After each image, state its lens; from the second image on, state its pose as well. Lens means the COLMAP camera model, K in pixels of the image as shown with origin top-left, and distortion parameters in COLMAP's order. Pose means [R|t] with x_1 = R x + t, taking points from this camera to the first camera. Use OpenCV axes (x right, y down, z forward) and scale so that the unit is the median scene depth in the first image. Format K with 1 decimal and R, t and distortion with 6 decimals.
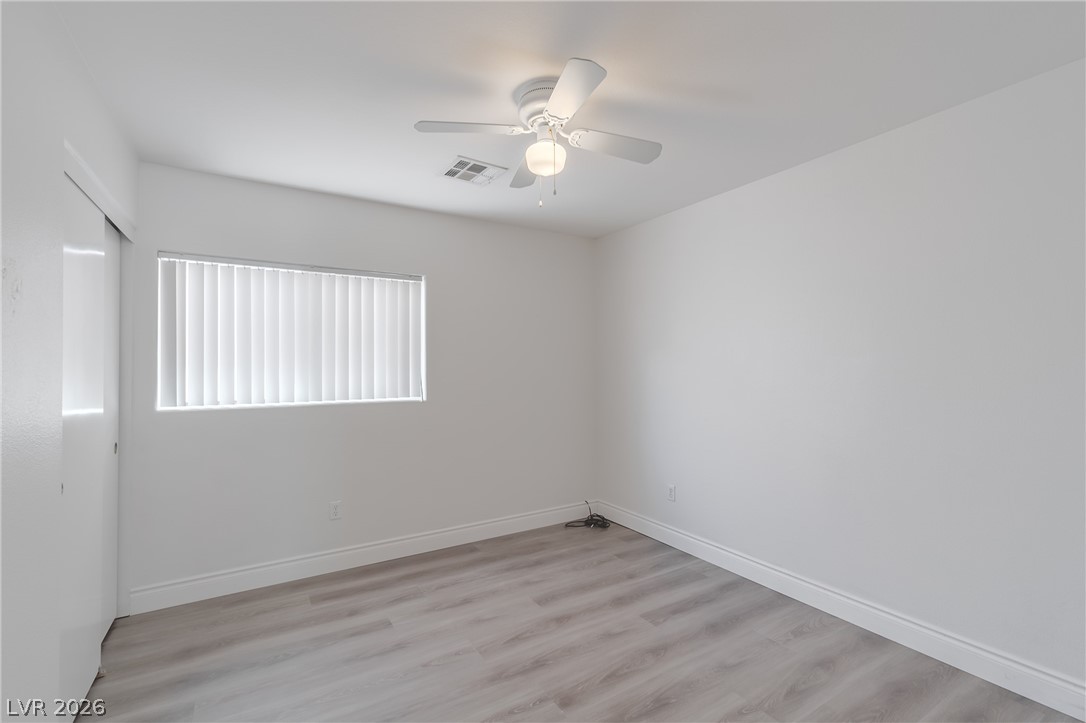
lens RADIAL K [[490.6, 0, 543.6], [0, 490.6, 360.4], [0, 0, 1]] dist [0.019035, 0.000392]
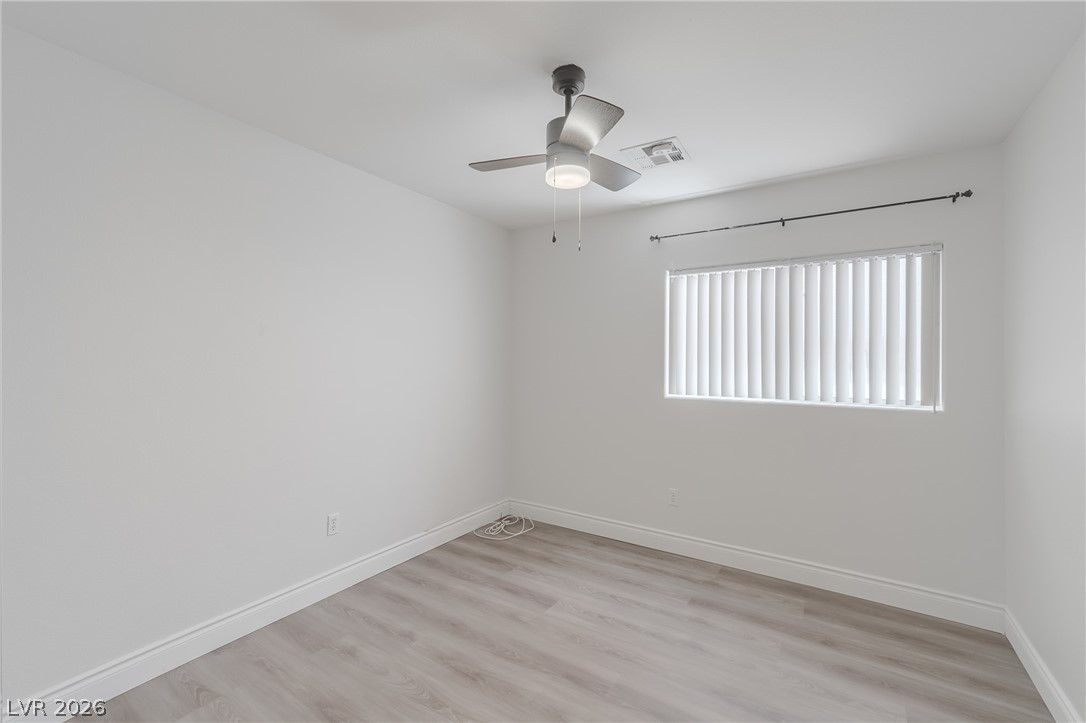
lens RADIAL K [[490.6, 0, 538.8], [0, 490.6, 359.9], [0, 0, 1]] dist [0.019035, 0.000392]
pose [[0.444562, 0.002764, -0.895744, 0.199605], [0.001203, 0.999992, 0.003683, 0.000748], [0.895747, -0.002715, 0.444555, 0.154096]]
